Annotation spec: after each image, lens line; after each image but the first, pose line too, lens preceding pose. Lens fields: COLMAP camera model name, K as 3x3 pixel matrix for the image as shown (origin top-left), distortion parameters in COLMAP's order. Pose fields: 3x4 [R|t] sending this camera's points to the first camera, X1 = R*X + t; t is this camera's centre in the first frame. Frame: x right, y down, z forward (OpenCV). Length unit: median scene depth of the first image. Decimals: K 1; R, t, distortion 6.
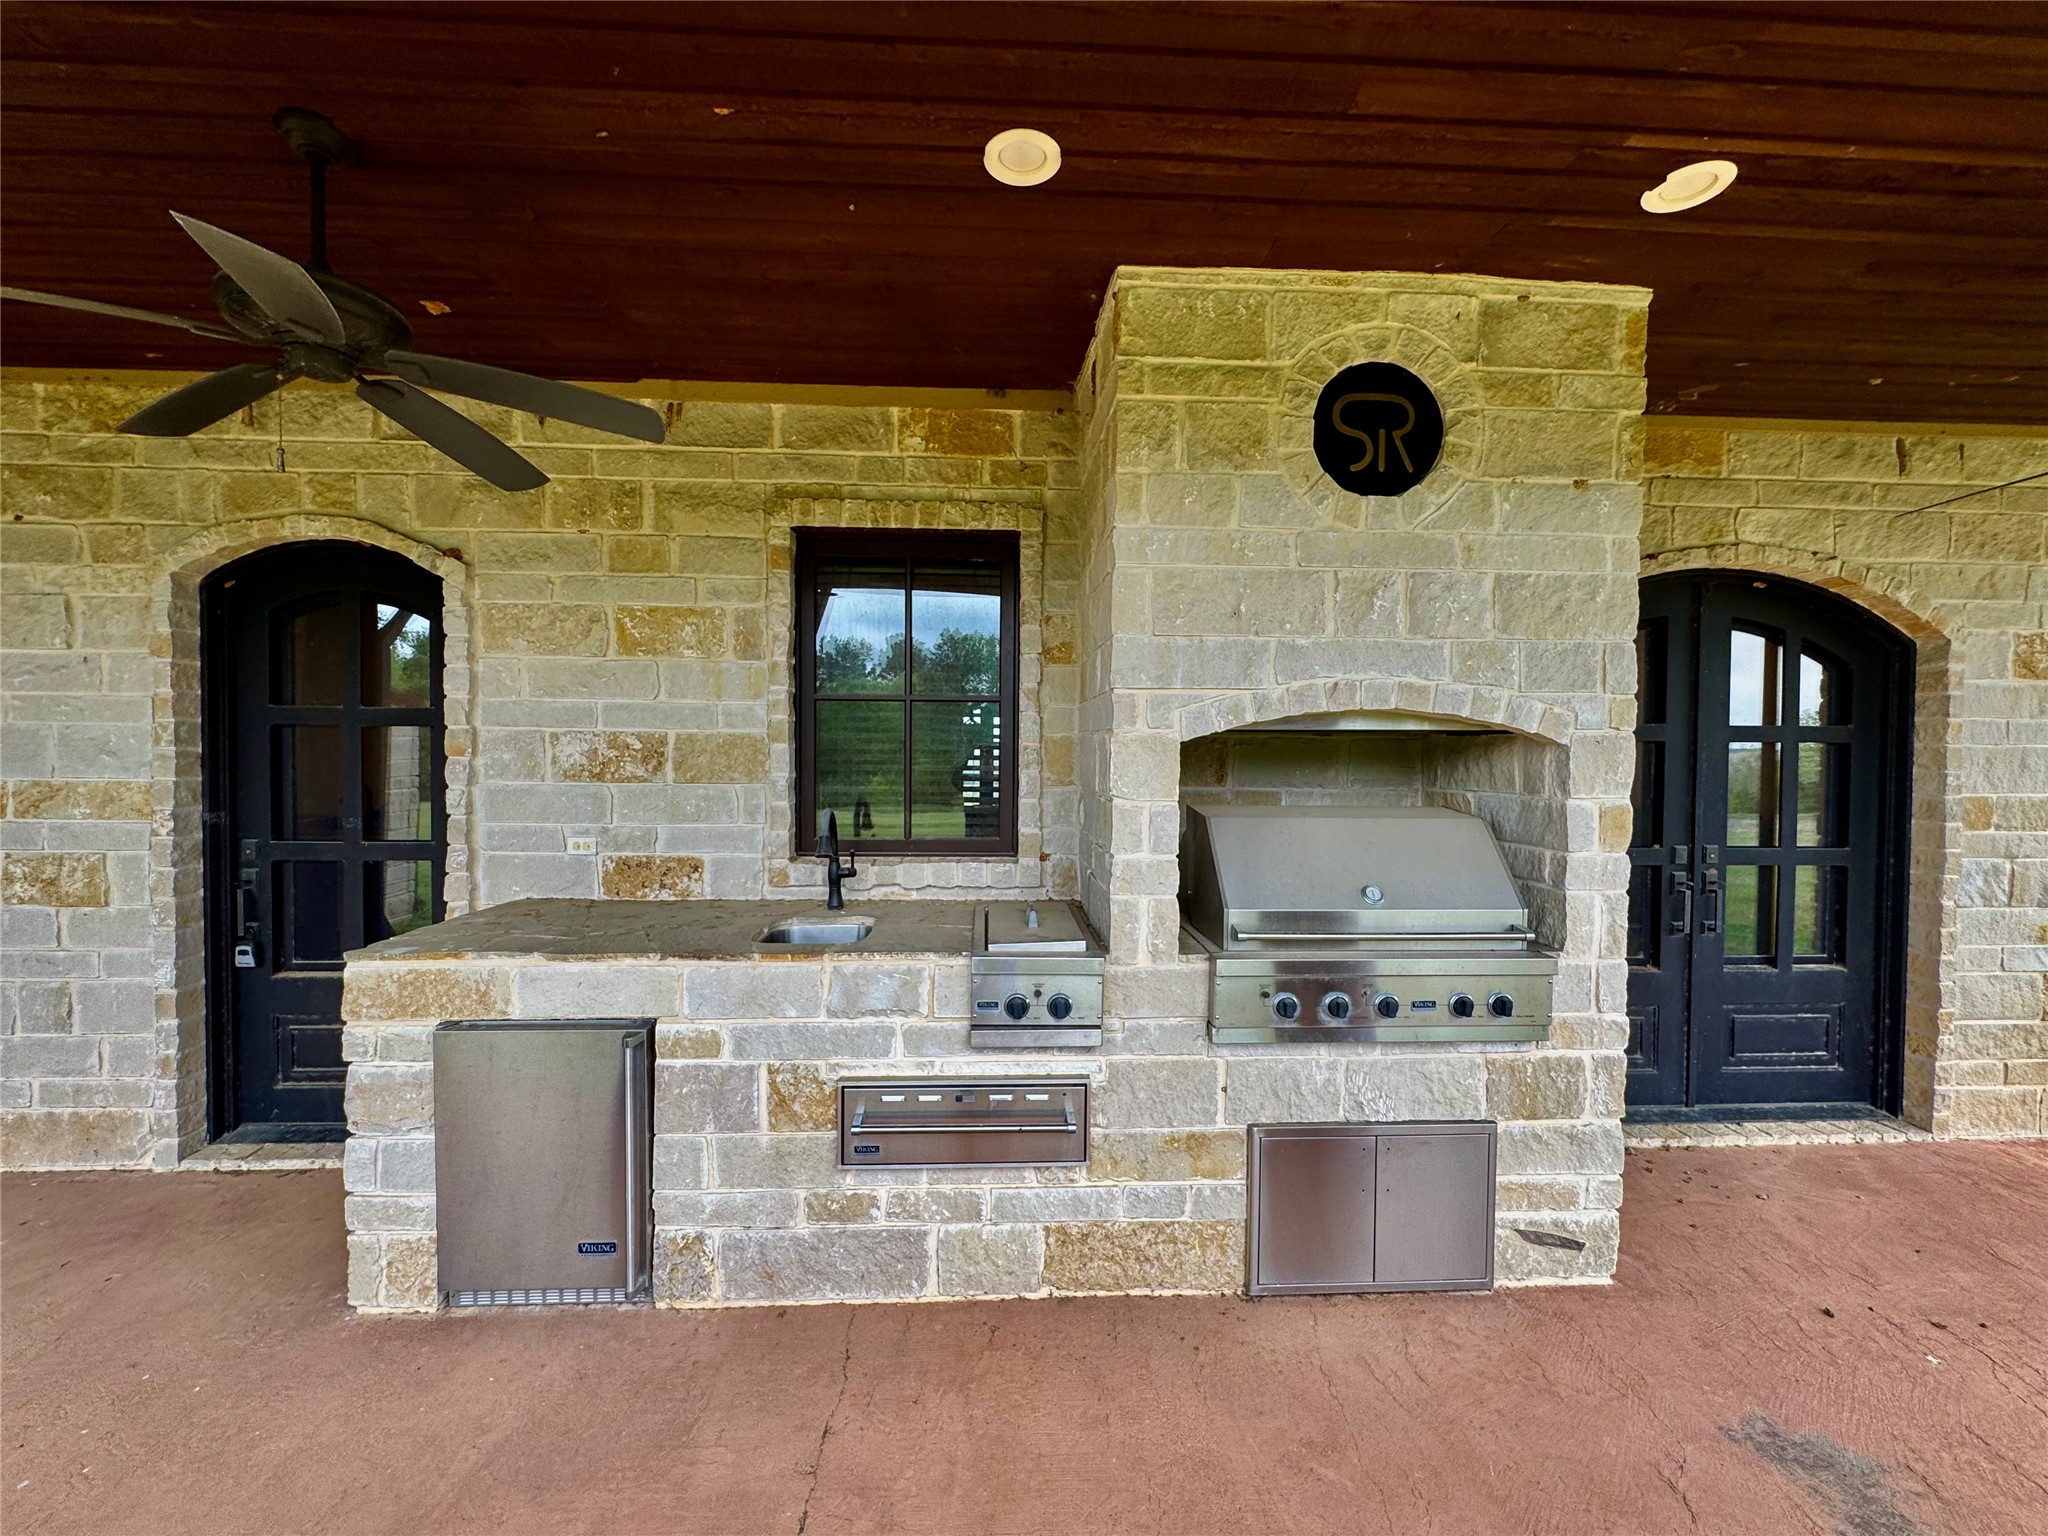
lens RADIAL K [[826.0, 0, 1024.6], [0, 826.0, 769.4], [0, 0, 1]] dist [0.001853, -0.000024]
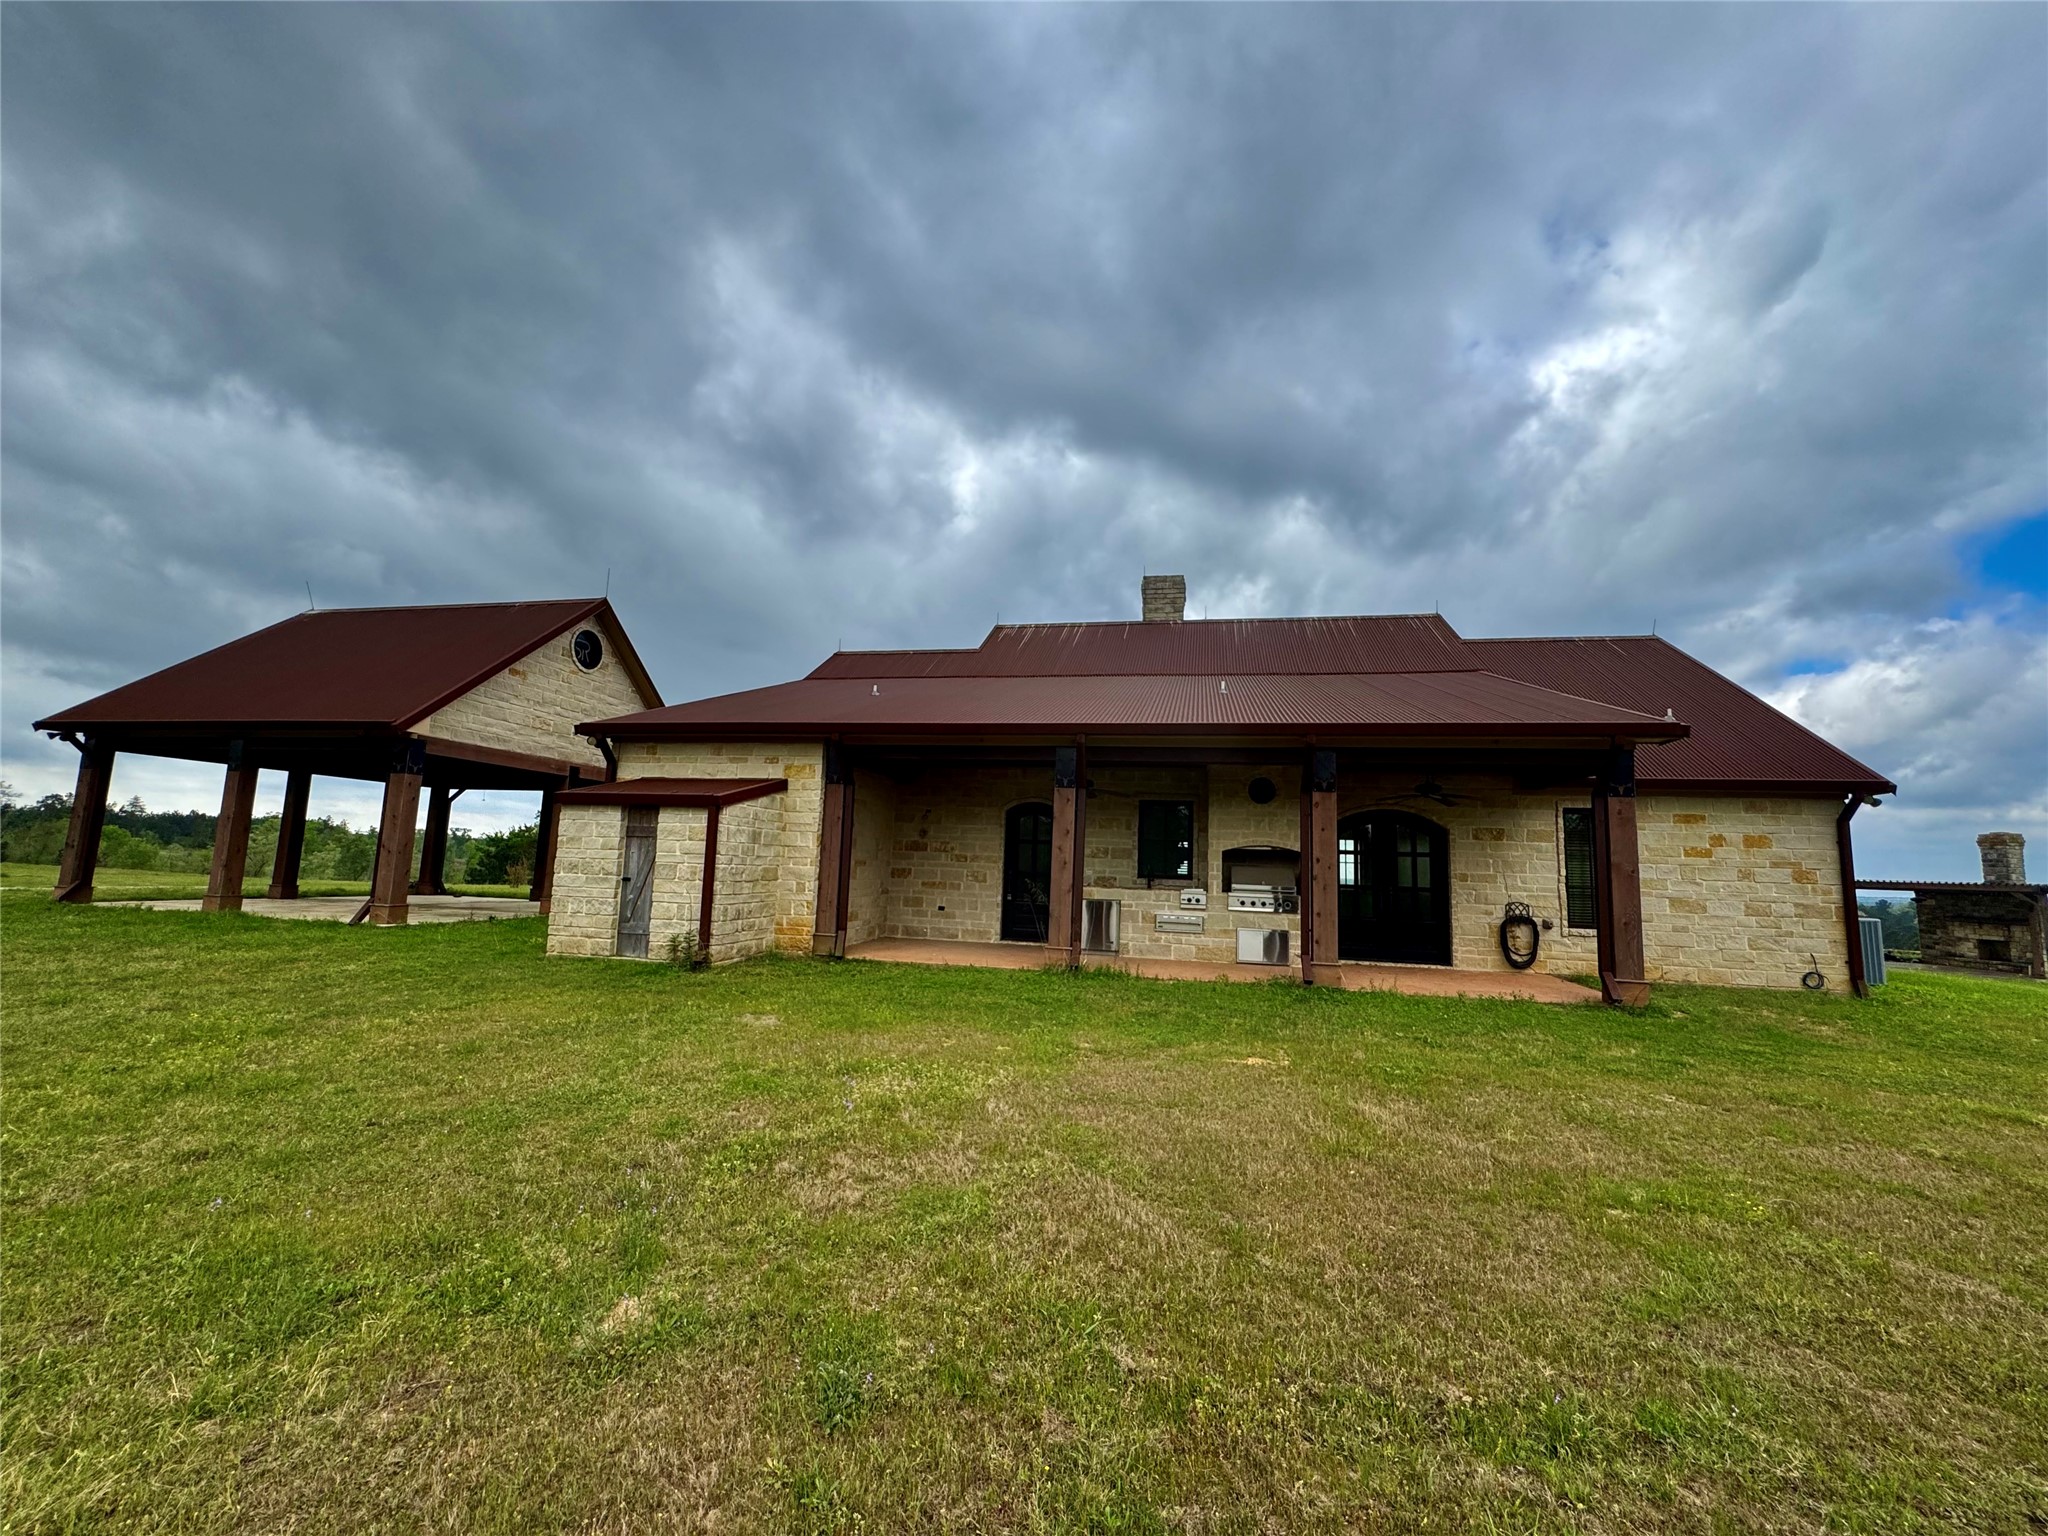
lens RADIAL K [[826.0, 0, 1023.7], [0, 826.0, 766.5], [0, 0, 1]] dist [0.001853, -0.000024]
pose [[0.968052, -0.001978, -0.250742, 0.246195], [-0.033896, 0.989758, -0.138672, 0.175692], [0.248448, 0.142740, 0.958070, -3.779829]]
